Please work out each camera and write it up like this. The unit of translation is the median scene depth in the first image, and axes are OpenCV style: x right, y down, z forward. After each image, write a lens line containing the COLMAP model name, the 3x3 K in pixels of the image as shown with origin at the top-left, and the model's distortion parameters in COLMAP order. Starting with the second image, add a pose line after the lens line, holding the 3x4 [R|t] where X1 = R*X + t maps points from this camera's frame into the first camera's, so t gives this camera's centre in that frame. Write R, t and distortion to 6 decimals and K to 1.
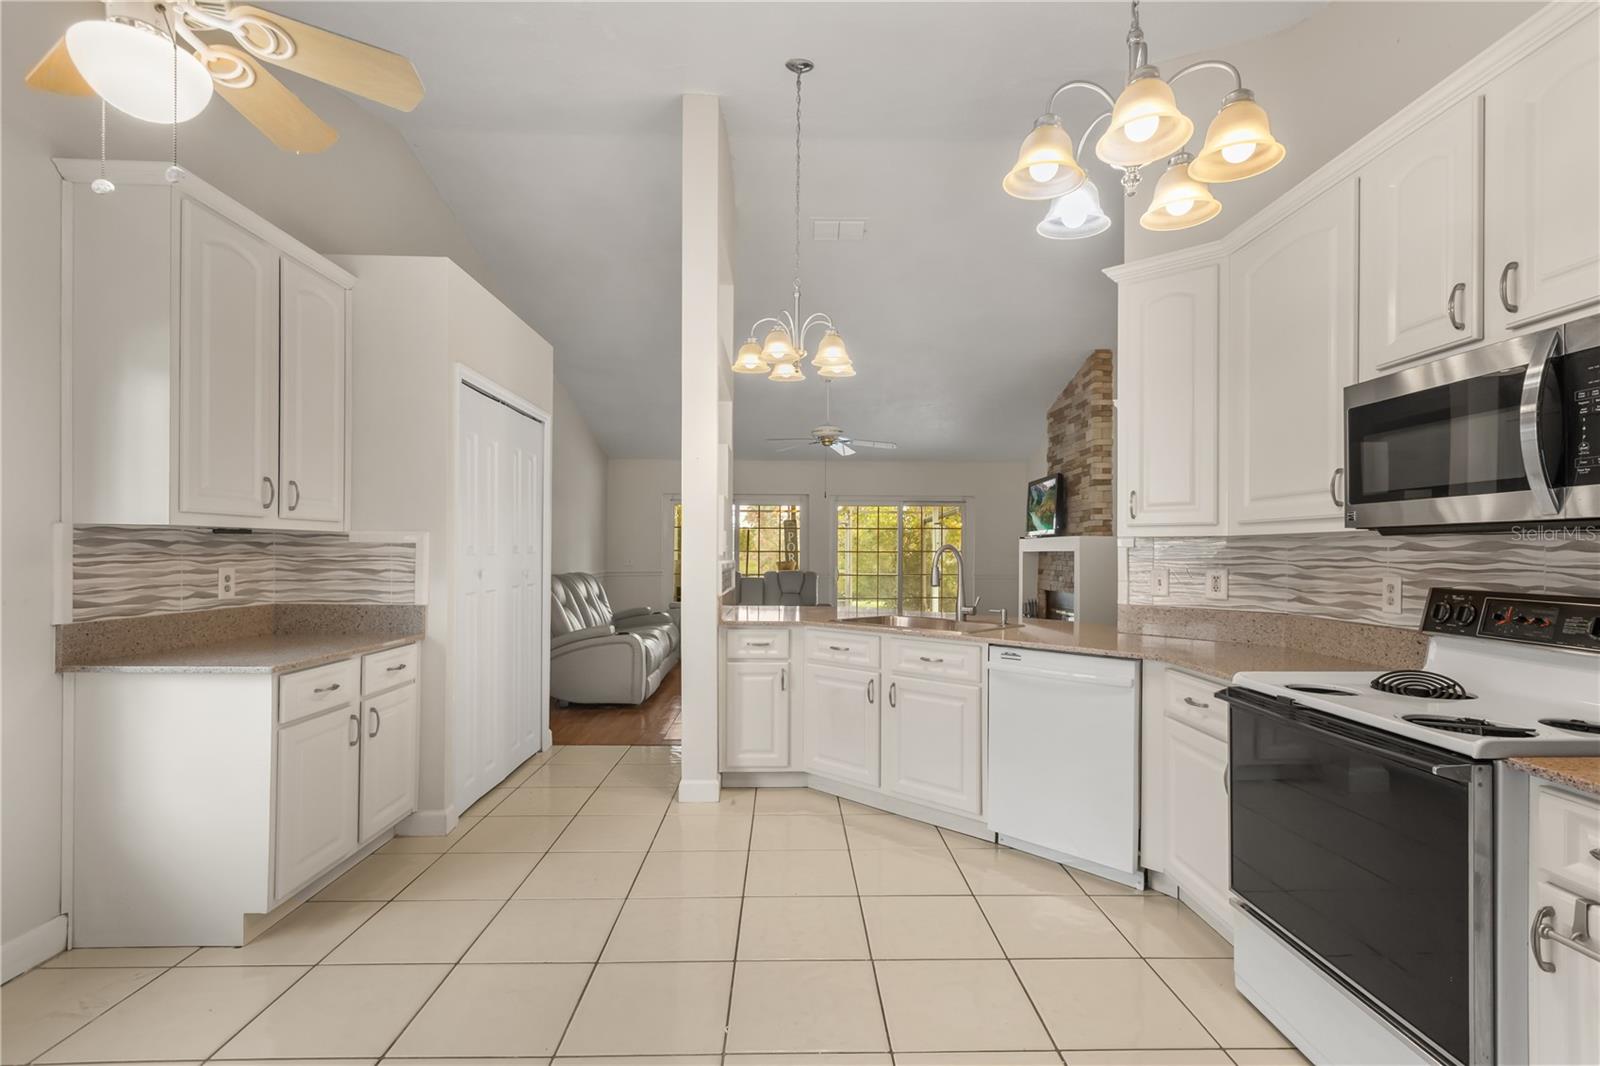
lens RADIAL K [[743.0, 0, 804.4], [0, 743.0, 551.8], [0, 0, 1]] dist [0.000279, 0.000072]
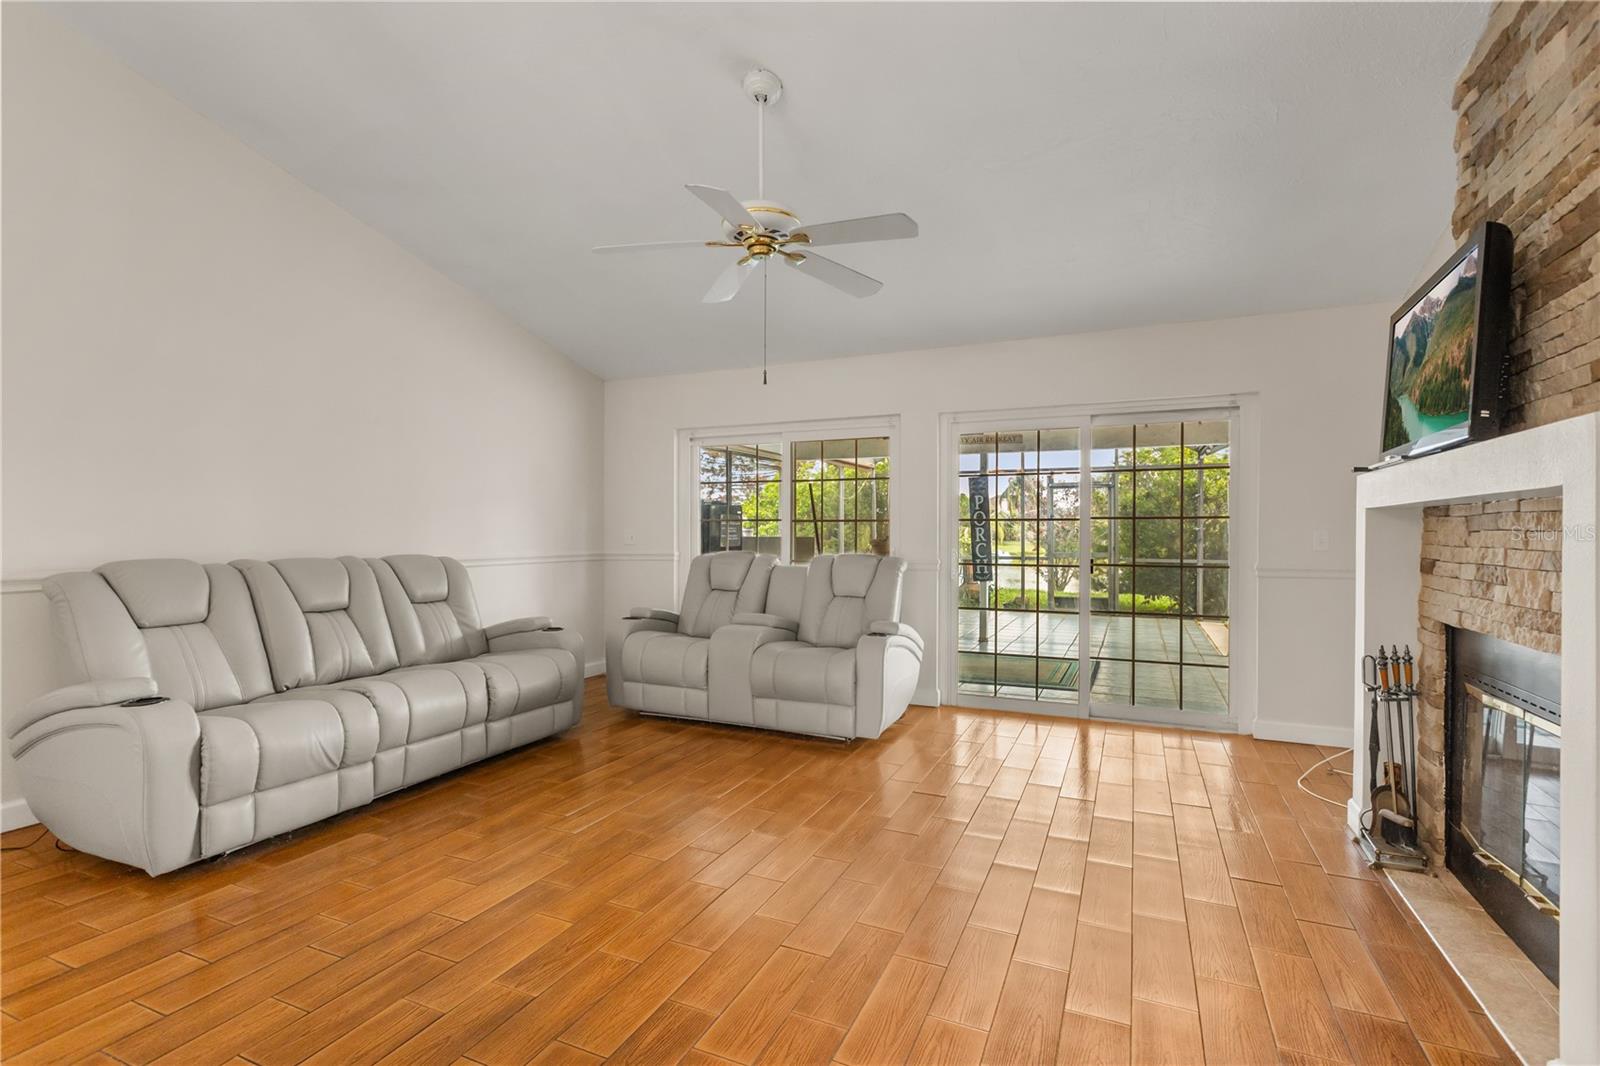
lens RADIAL K [[743.1, 0, 800.0], [0, 743.1, 533.0], [0, 0, 1]] dist [0.001142, 0.000385]
pose [[0.899362, -0.001418, -0.437202, 0.215542], [0.002014, 0.999998, 0.000899, 0.011334], [0.437200, -0.001689, 0.899363, 0.590378]]
